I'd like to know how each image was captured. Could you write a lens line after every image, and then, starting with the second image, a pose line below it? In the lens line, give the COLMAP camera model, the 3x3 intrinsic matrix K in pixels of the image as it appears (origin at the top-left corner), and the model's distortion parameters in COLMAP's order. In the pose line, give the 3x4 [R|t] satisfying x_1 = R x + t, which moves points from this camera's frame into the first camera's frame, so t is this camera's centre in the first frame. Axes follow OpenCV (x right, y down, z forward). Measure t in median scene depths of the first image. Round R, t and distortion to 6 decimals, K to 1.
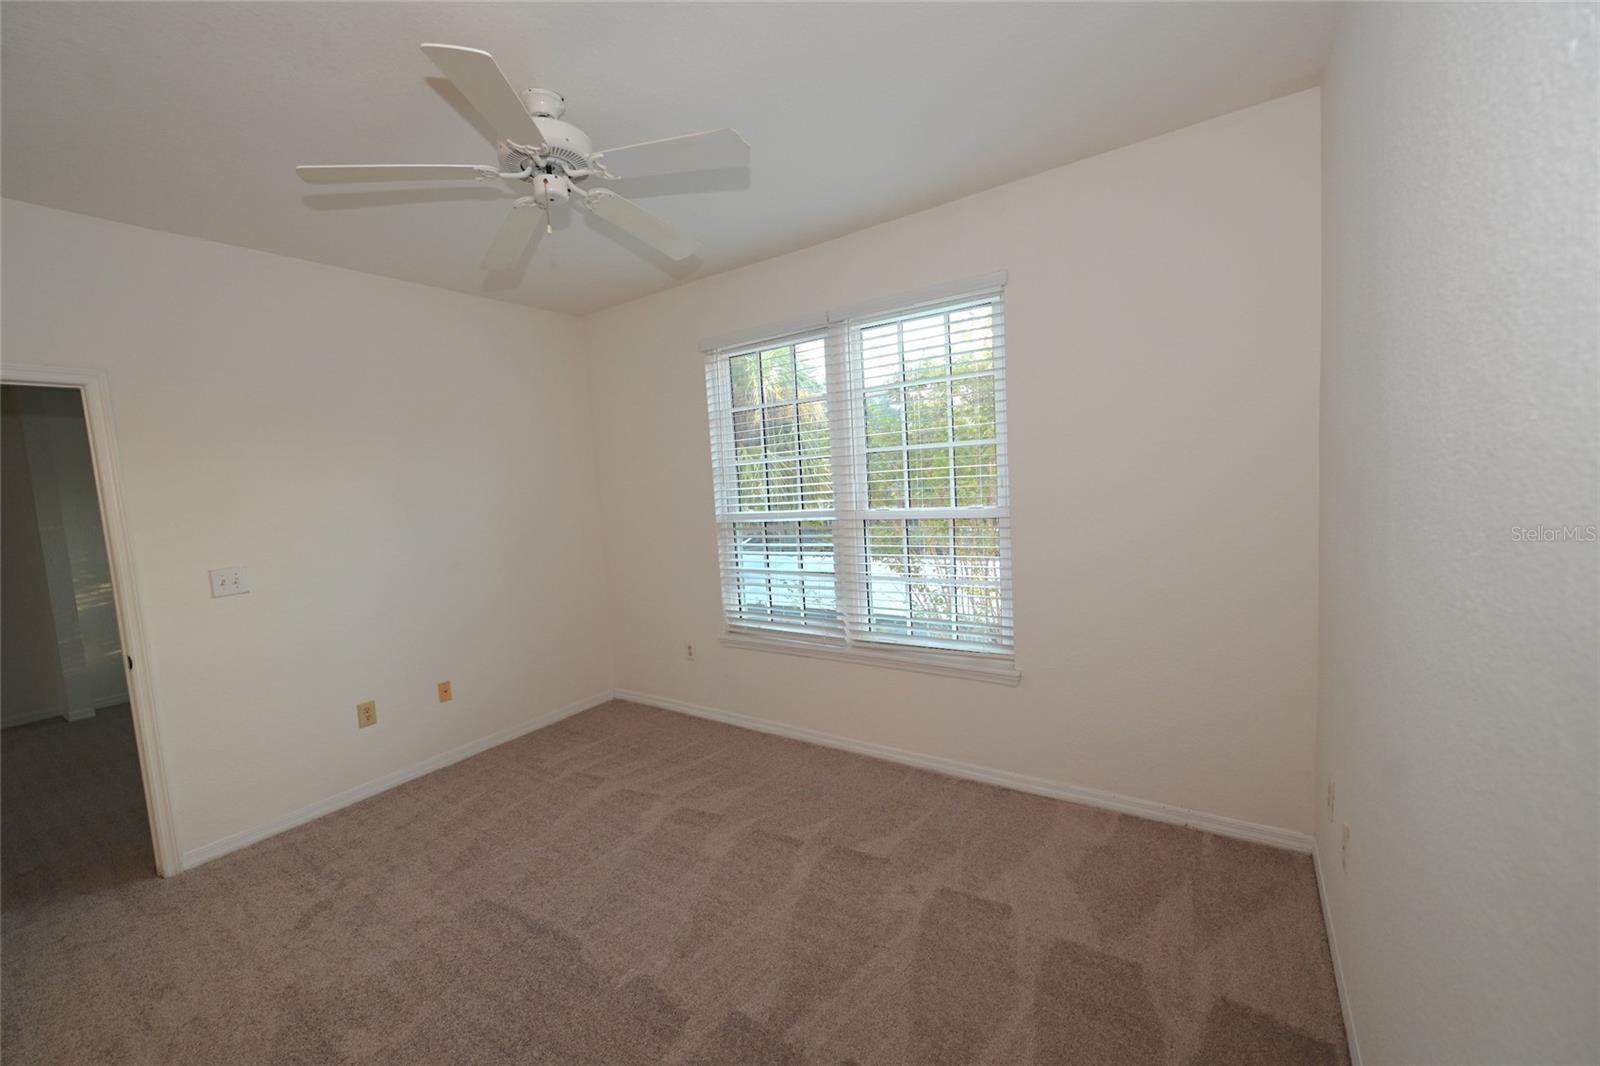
lens RADIAL K [[627.0, 0, 802.5], [0, 627.0, 537.0], [0, 0, 1]] dist [-0.001003, -0.000229]
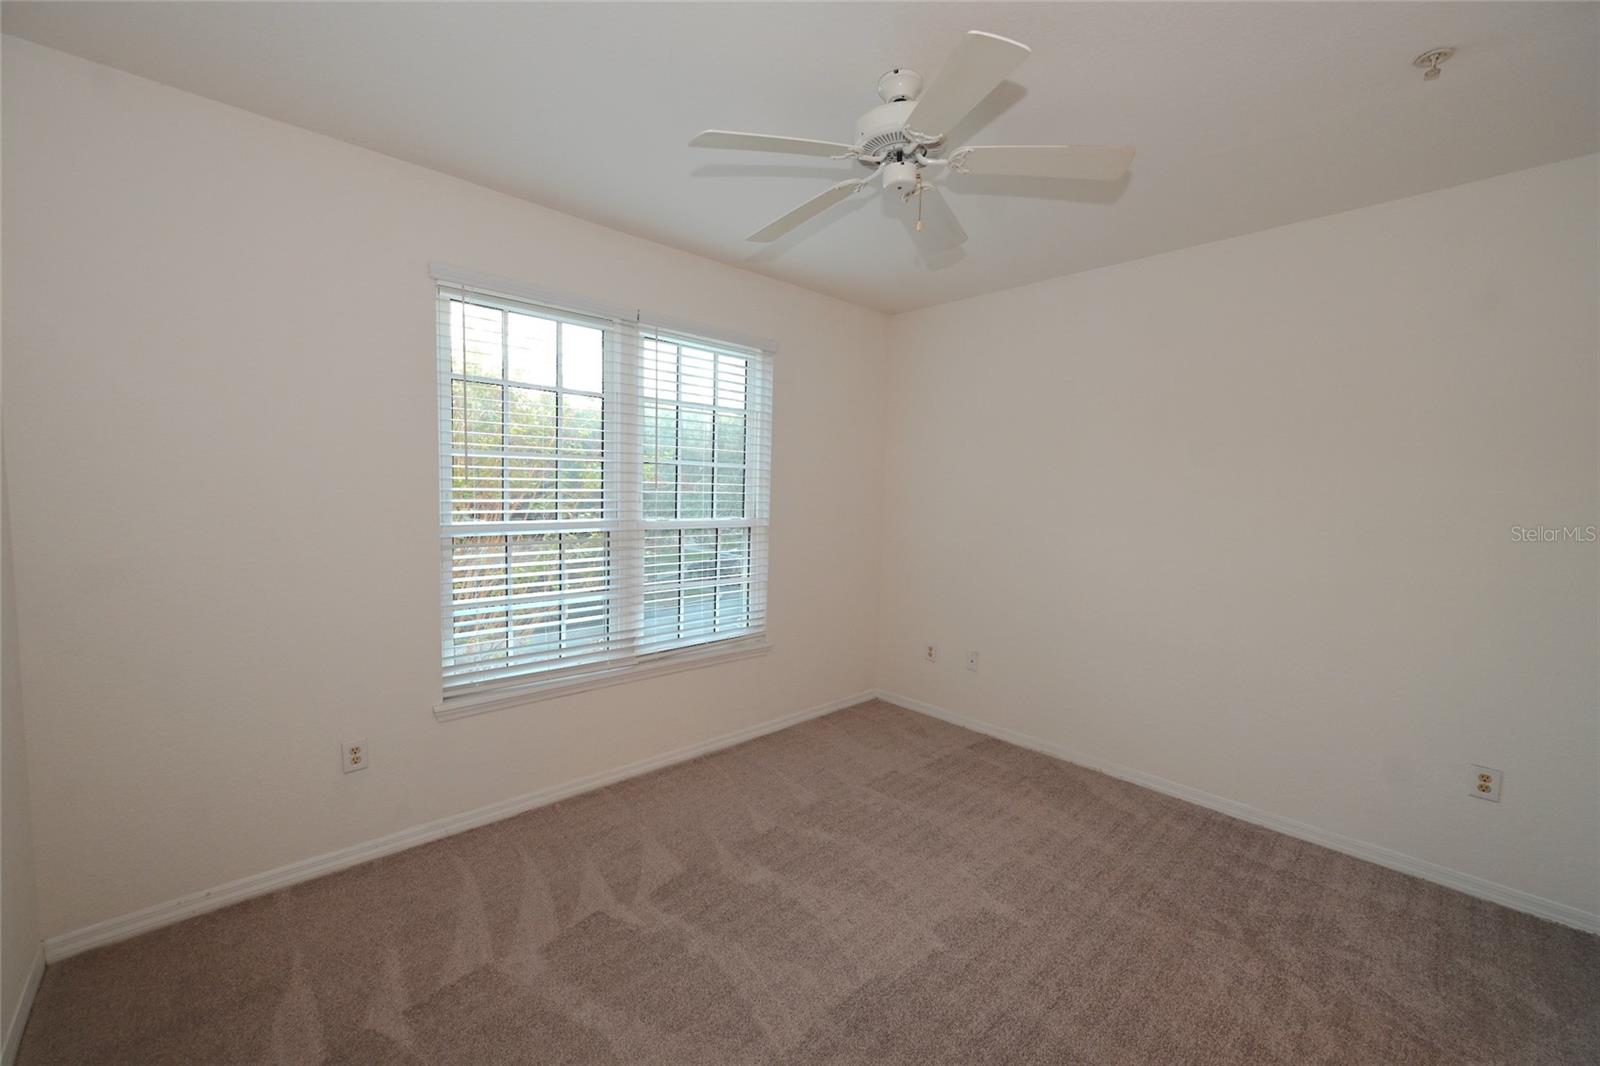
lens RADIAL K [[627.0, 0, 802.5], [0, 627.0, 537.0], [0, 0, 1]] dist [-0.001003, -0.000229]
pose [[0.227518, -0.014778, 0.973662, -0.839100], [0.049825, 0.998752, 0.003516, -0.008230], [-0.972498, 0.047713, 0.227970, 0.562223]]
